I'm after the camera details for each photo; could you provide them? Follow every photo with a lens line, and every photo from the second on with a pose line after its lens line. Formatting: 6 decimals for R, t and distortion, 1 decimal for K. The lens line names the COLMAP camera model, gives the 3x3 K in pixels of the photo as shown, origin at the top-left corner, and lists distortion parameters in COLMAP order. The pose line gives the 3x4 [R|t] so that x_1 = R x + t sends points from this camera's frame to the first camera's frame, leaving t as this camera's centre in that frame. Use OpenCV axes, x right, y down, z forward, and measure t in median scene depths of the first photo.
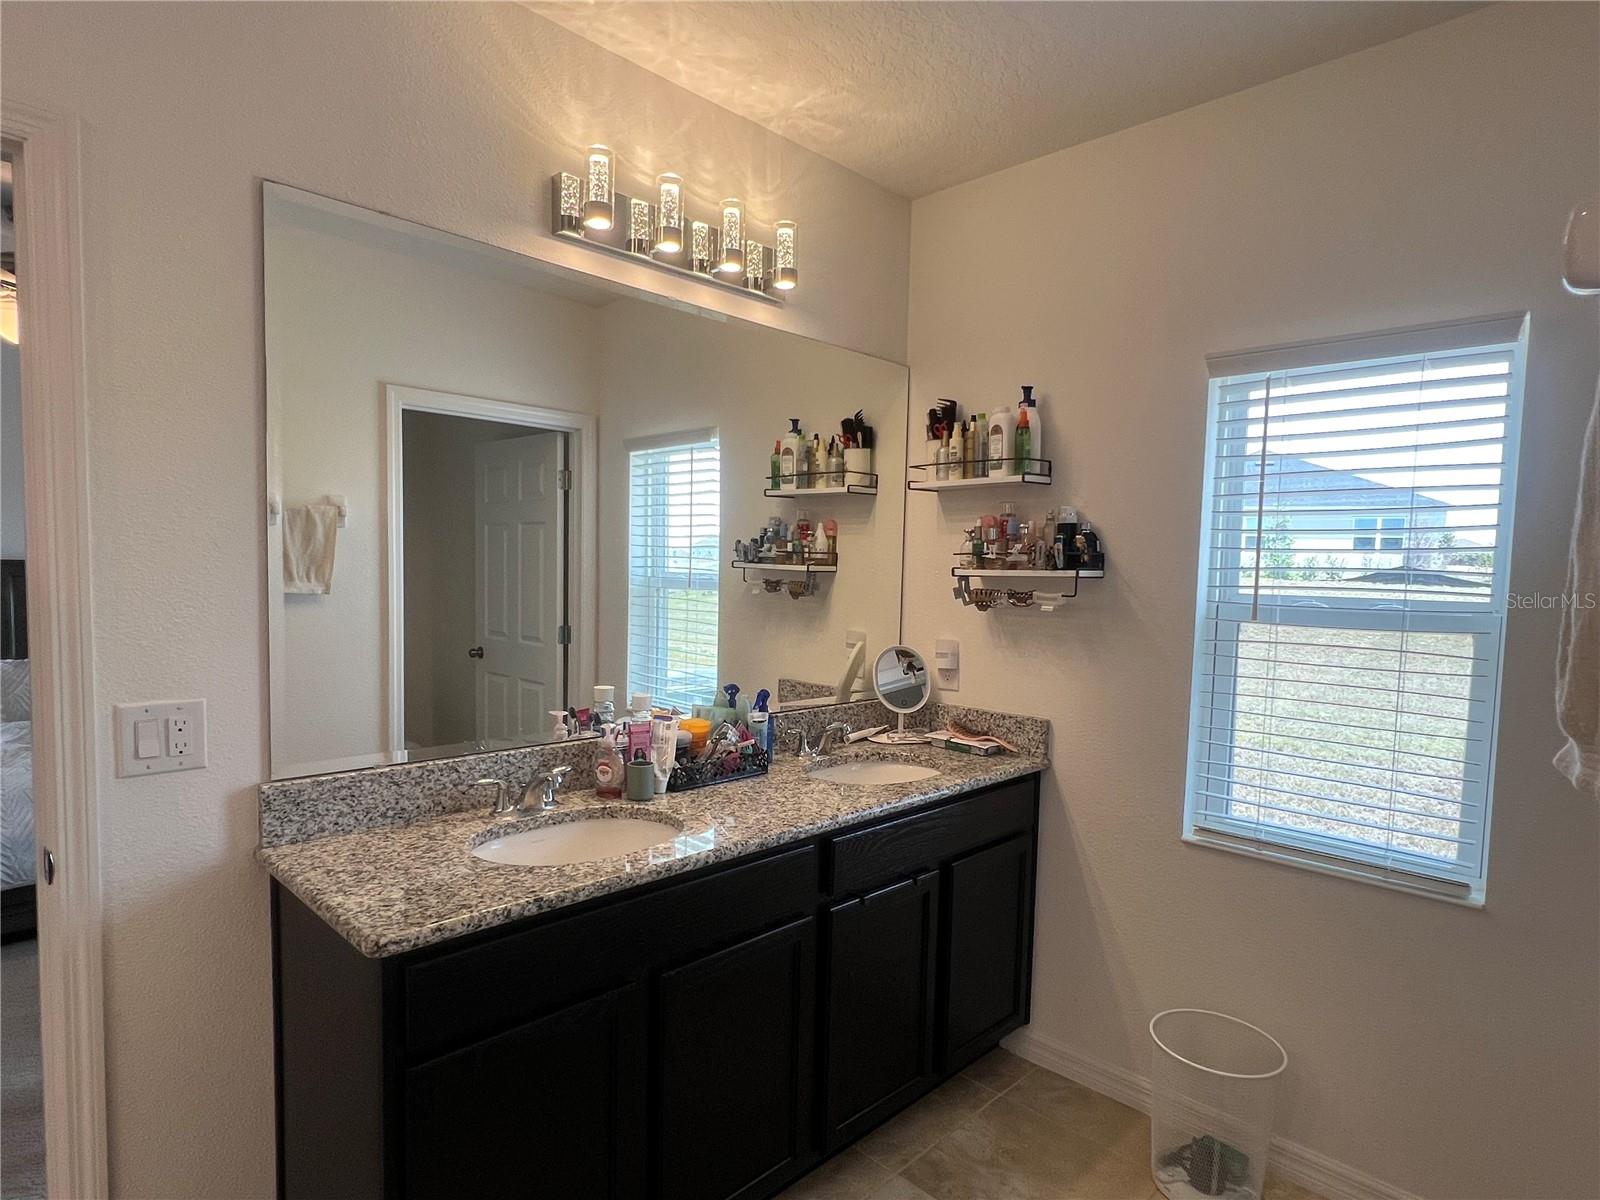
lens RADIAL K [[902.6, 0, 800.0], [0, 902.6, 600.0], [0, 0, 1]] dist [-0.003667, -0.002166]
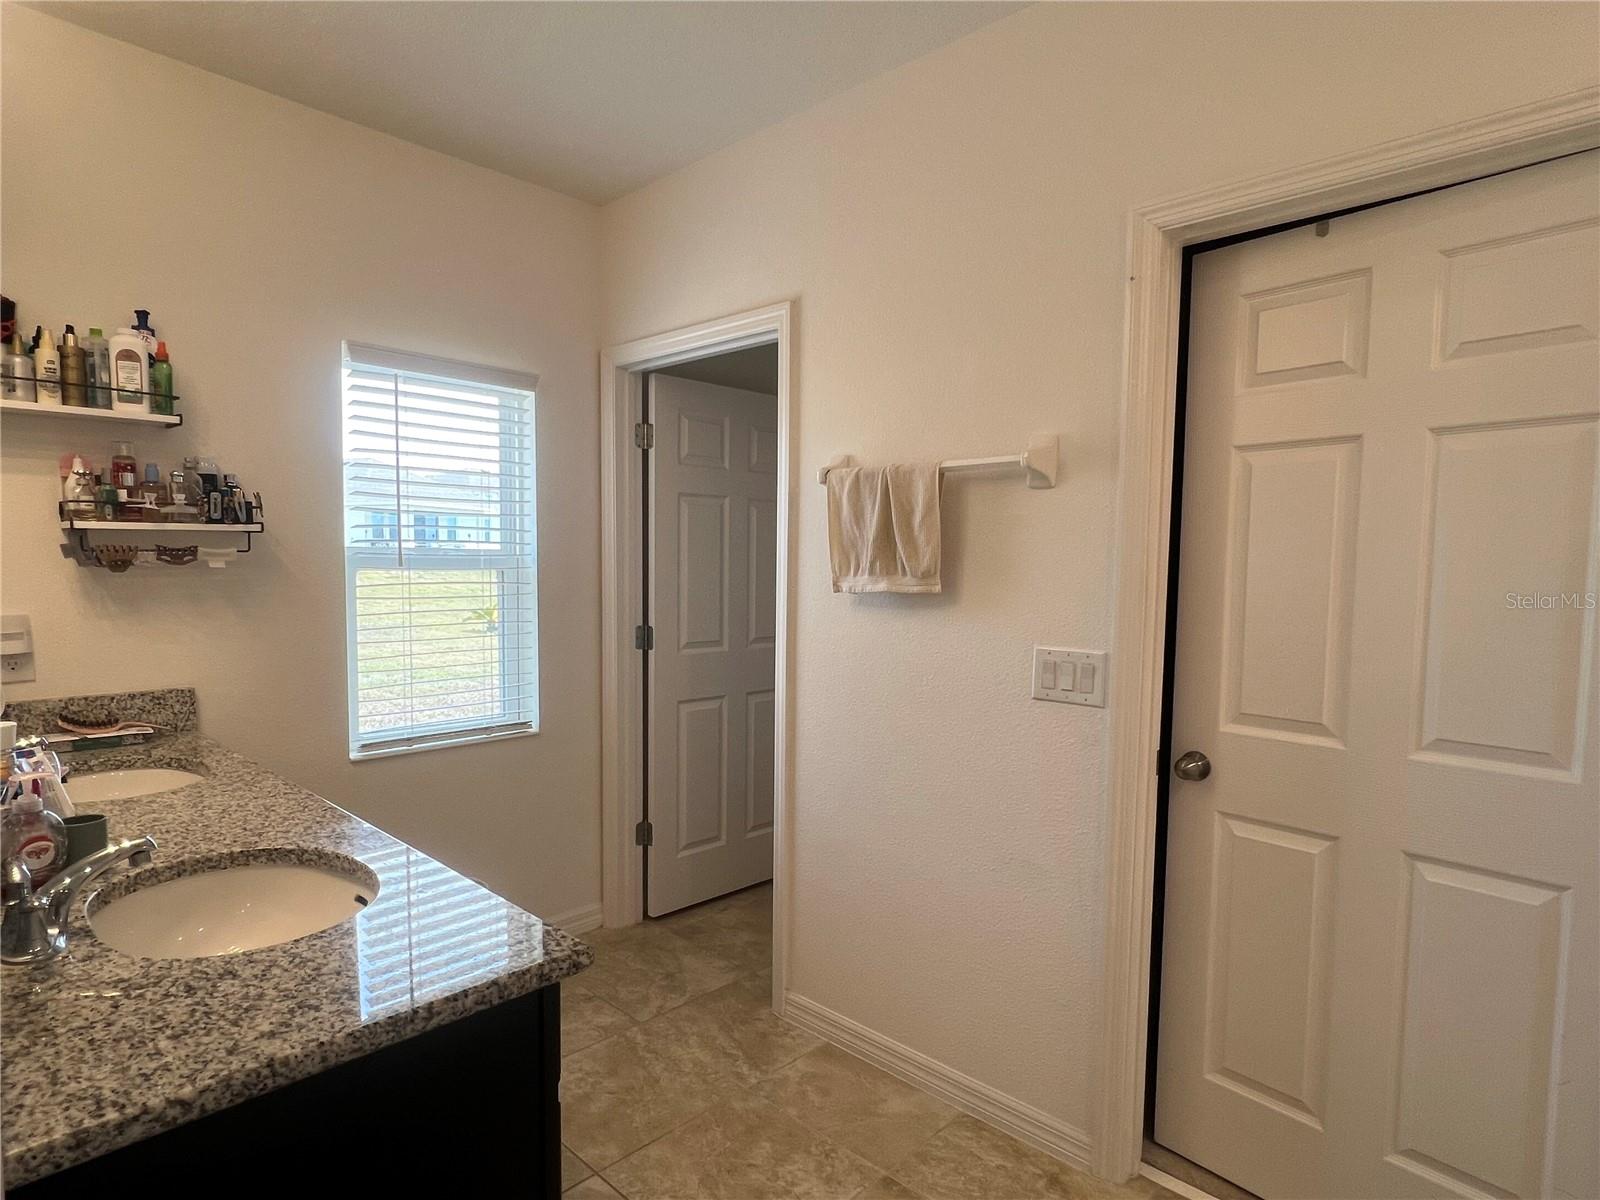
lens RADIAL K [[902.6, 0, 800.0], [0, 902.6, 600.0], [0, 0, 1]] dist [-0.003667, -0.002166]
pose [[-0.034852, -0.065929, 0.997215, -0.662843], [0.026699, 0.997404, 0.066874, -0.000822], [-0.999036, 0.028956, -0.033001, 0.415417]]
